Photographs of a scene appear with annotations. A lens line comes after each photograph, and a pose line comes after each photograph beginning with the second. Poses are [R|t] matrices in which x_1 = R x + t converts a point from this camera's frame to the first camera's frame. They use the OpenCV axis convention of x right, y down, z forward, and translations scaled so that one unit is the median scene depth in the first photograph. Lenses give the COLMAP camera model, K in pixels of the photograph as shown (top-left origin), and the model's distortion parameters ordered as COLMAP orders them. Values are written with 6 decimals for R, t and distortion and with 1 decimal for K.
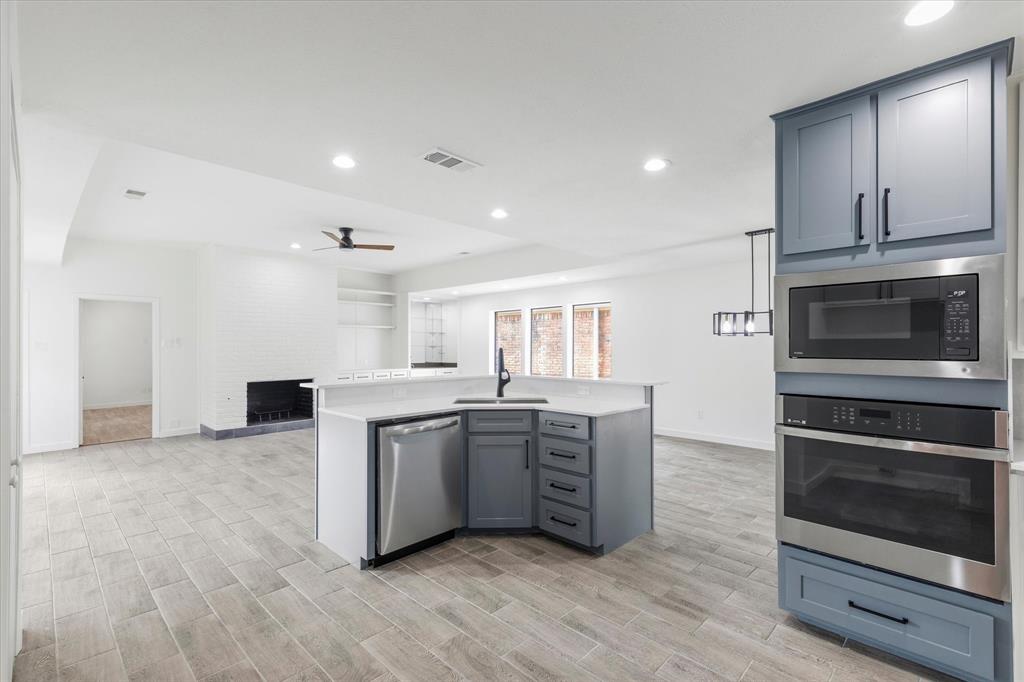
lens RADIAL K [[464.2, 0, 506.5], [0, 464.2, 343.2], [0, 0, 1]] dist [0.014175, -0.000580]
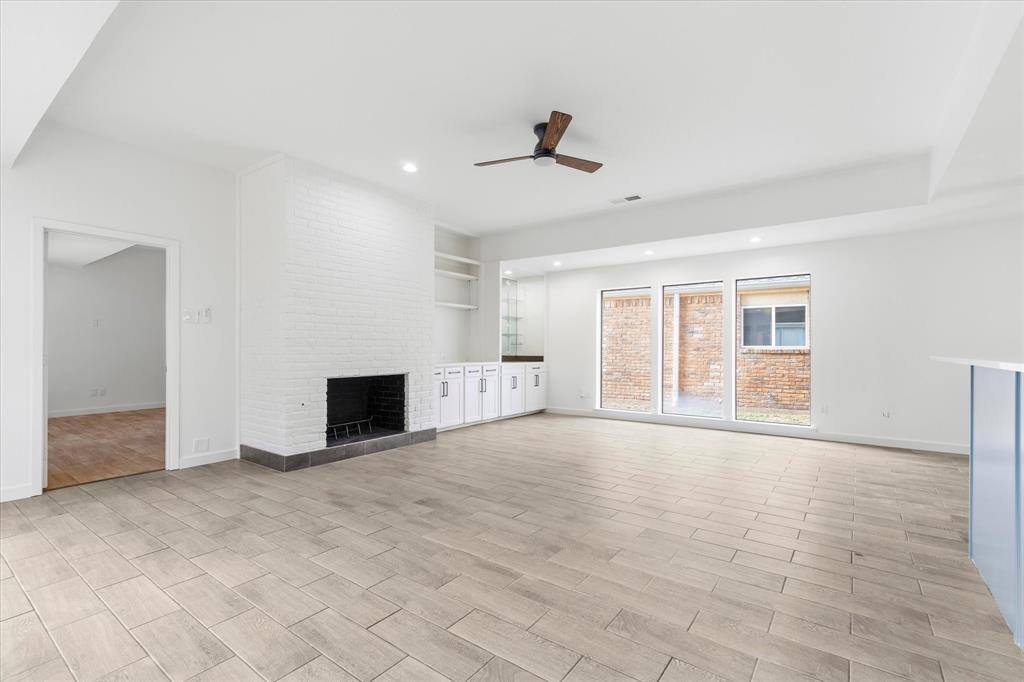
lens RADIAL K [[464.2, 0, 507.4], [0, 464.2, 345.5], [0, 0, 1]] dist [0.014175, -0.000580]
pose [[0.990721, 0.007916, 0.135681, -0.367896], [-0.008178, 0.999966, 0.001373, 0.033014], [-0.135665, -0.002470, 0.990752, 0.308245]]
